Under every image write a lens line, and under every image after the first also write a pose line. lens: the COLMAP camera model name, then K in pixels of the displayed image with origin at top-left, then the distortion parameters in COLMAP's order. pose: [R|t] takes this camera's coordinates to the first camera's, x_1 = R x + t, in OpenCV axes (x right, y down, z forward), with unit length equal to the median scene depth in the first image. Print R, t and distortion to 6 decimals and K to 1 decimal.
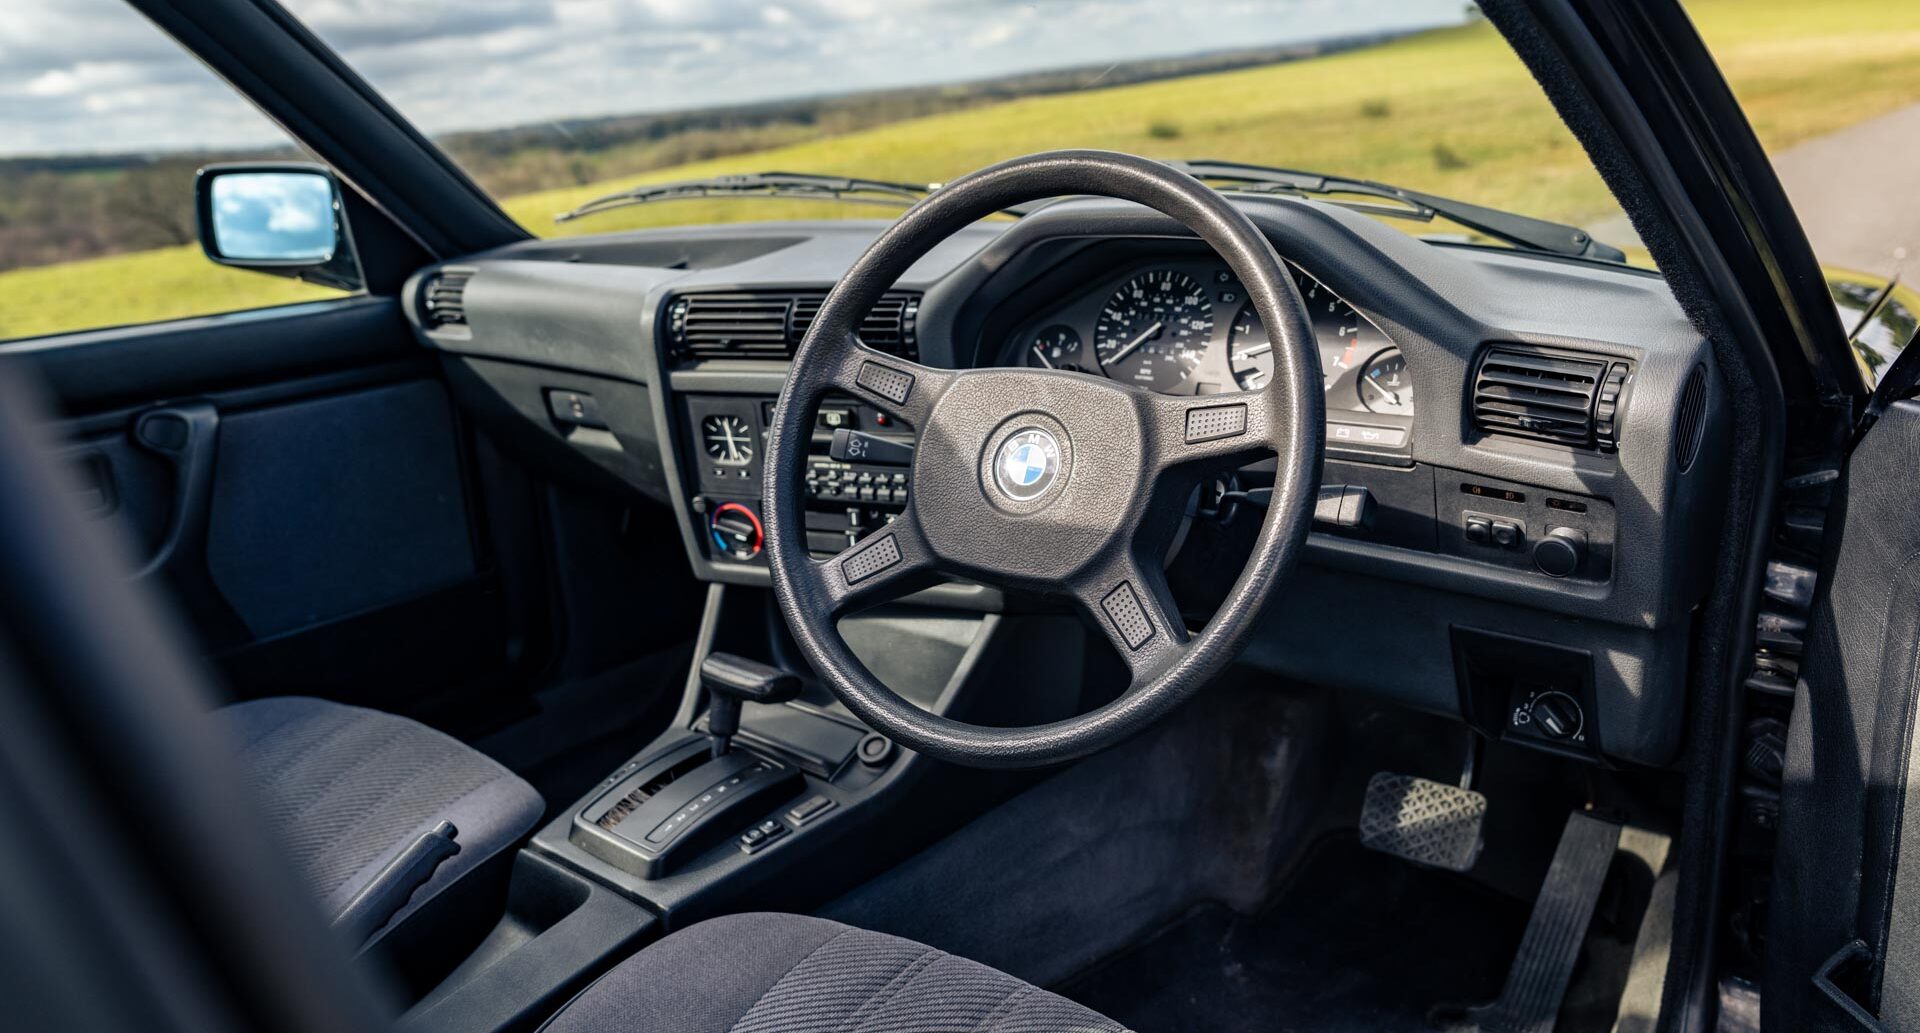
lens RADIAL K [[1358.0, 0, 958.7], [0, 1358.0, 468.5], [0, 0, 1]] dist [-0.006397, -0.000885]
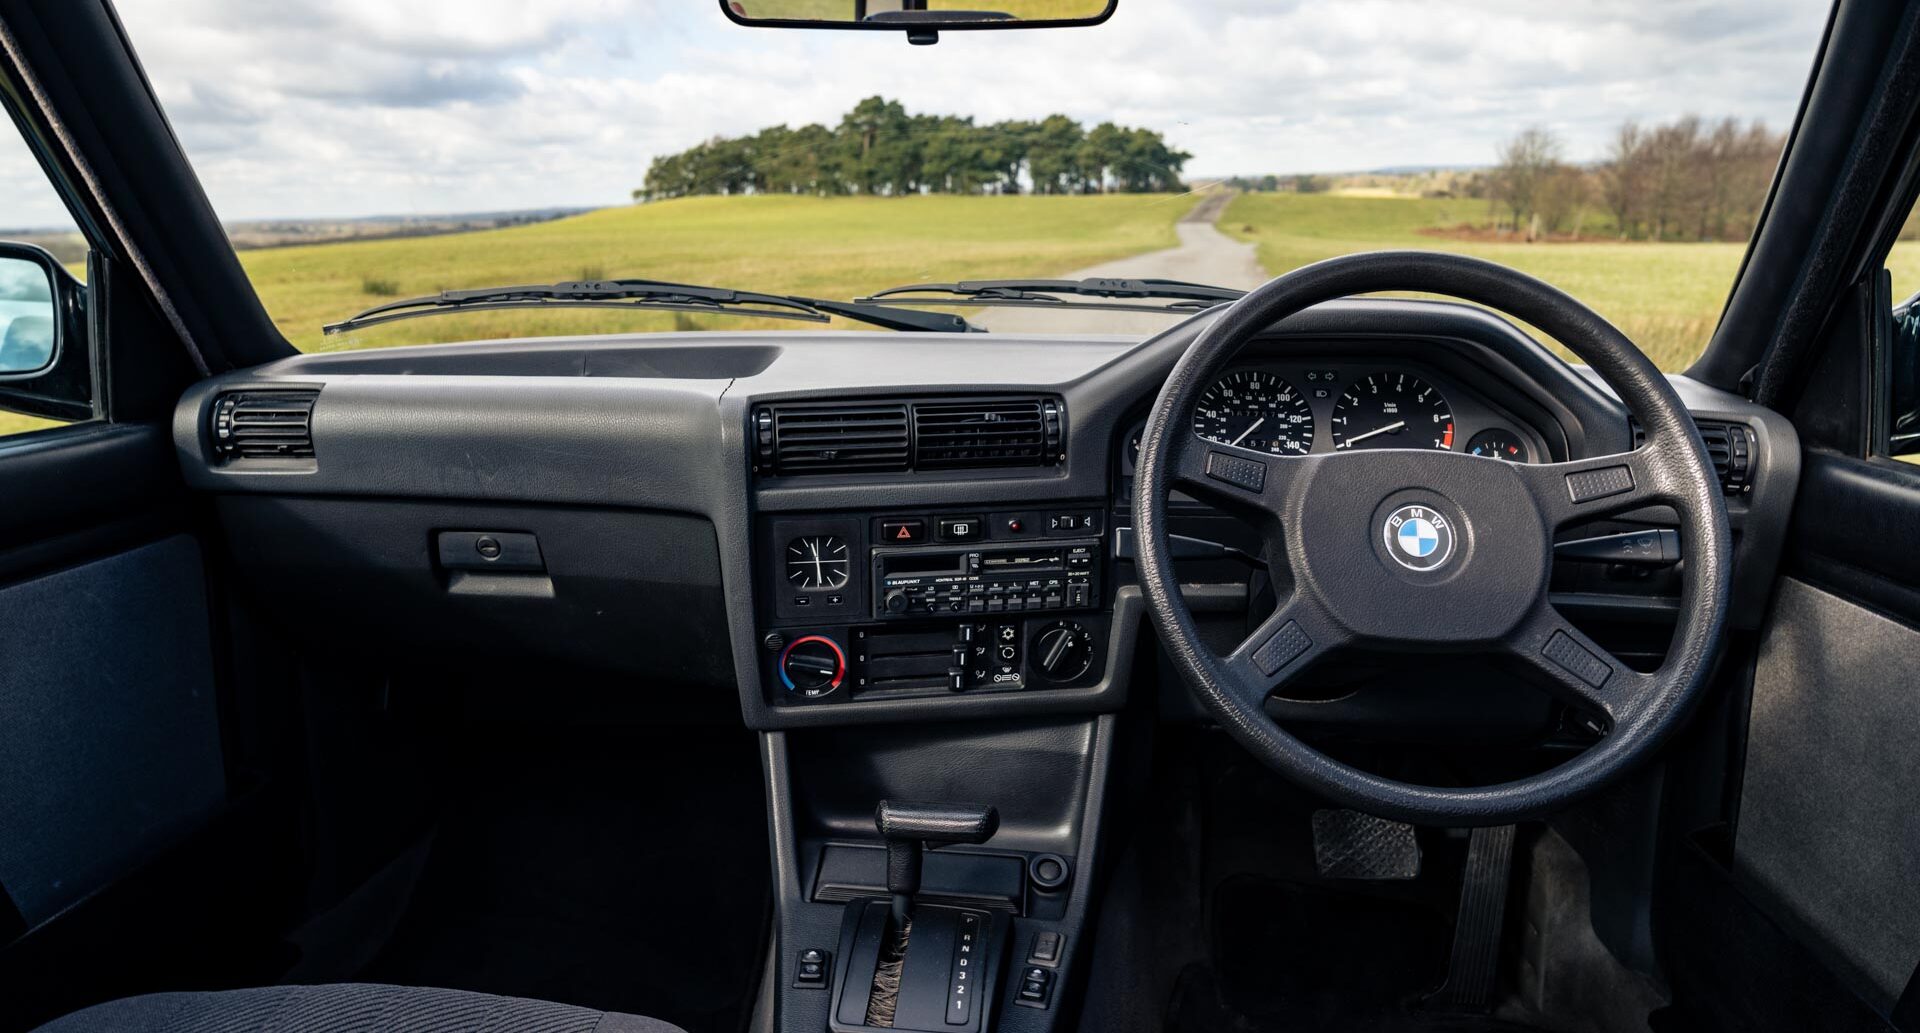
lens RADIAL K [[1285.5, 0, 959.4], [0, 1285.5, 461.2], [0, 0, 1]] dist [-0.035346, -0.000132]
pose [[0.842662, -0.035841, 0.537249, -0.557348], [0.094358, 0.992171, -0.081808, -0.010059], [-0.530111, 0.119630, 0.839447, 0.239444]]
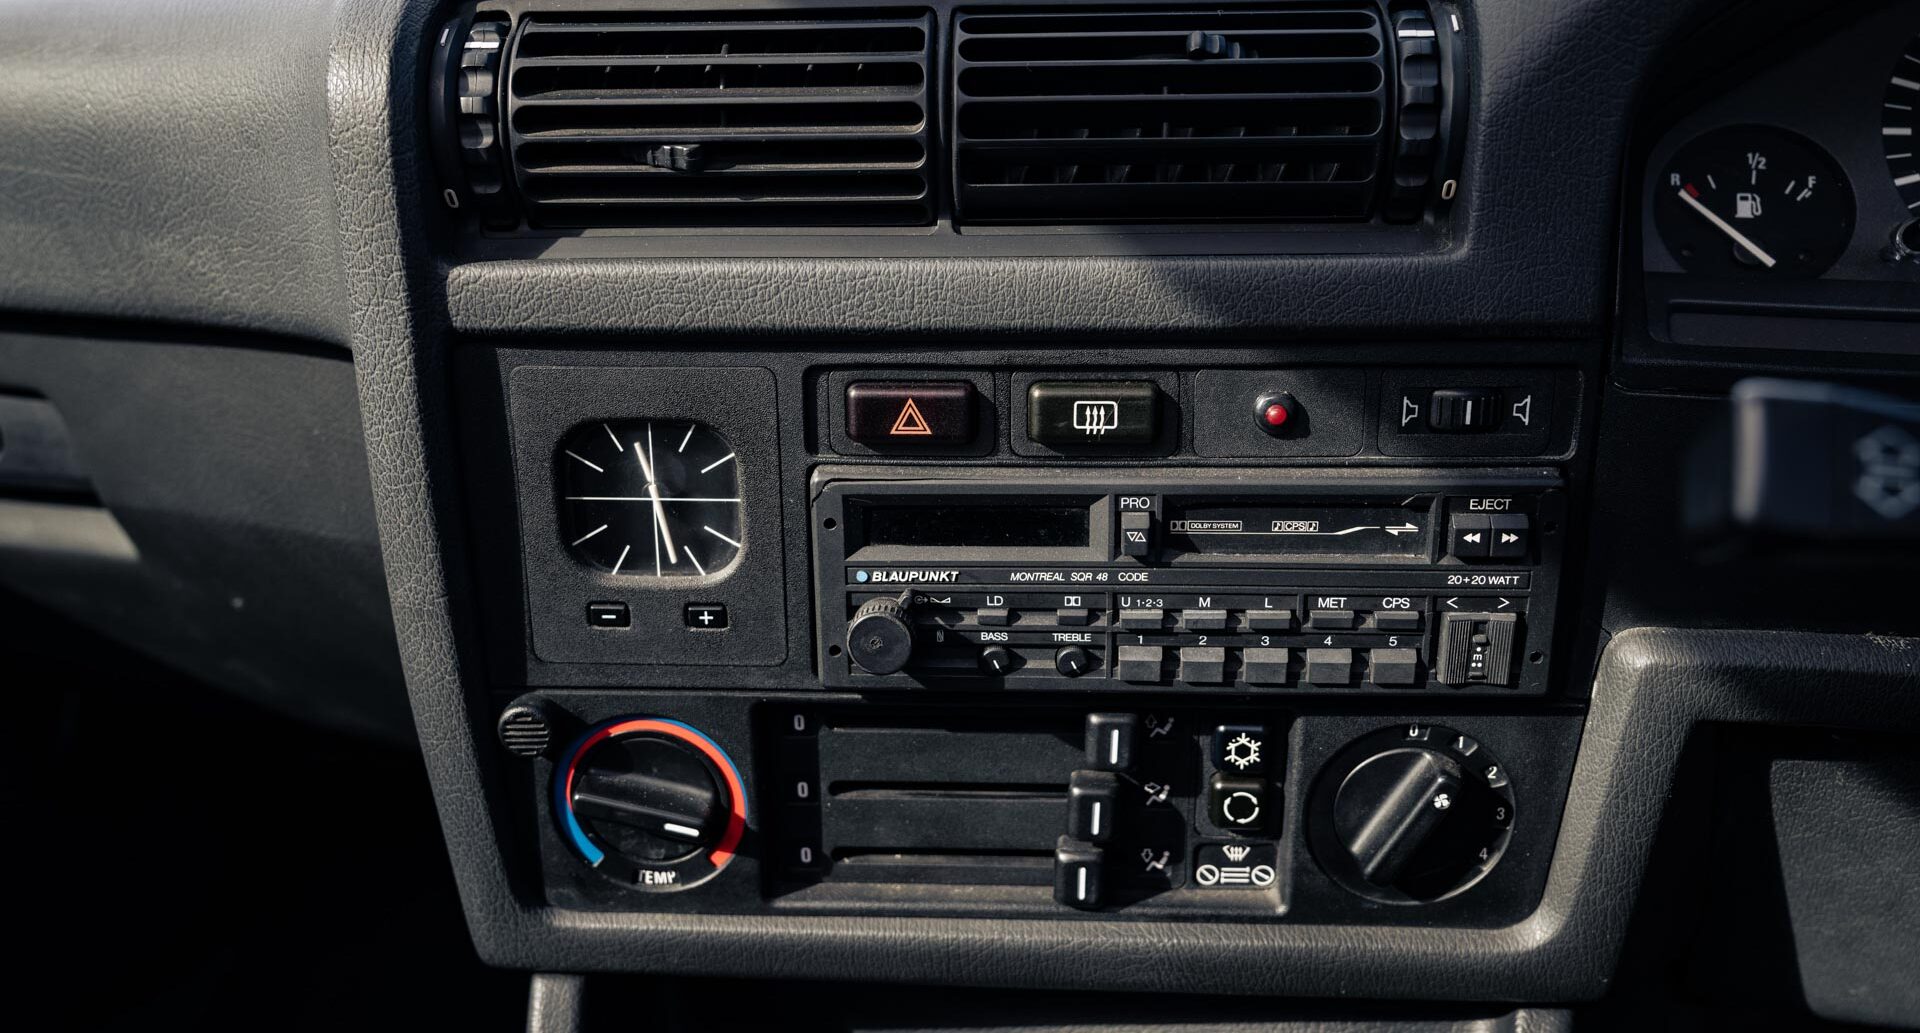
lens RADIAL K [[1491.0, 0, 965.1], [0, 1491.0, 468.1], [0, 0, 1]] dist [-0.005979, -0.002497]
pose [[0.932304, -0.019119, 0.361170, -0.228612], [0.040740, 0.997798, -0.052345, -0.009414], [-0.359374, 0.063516, 0.931030, 0.695524]]
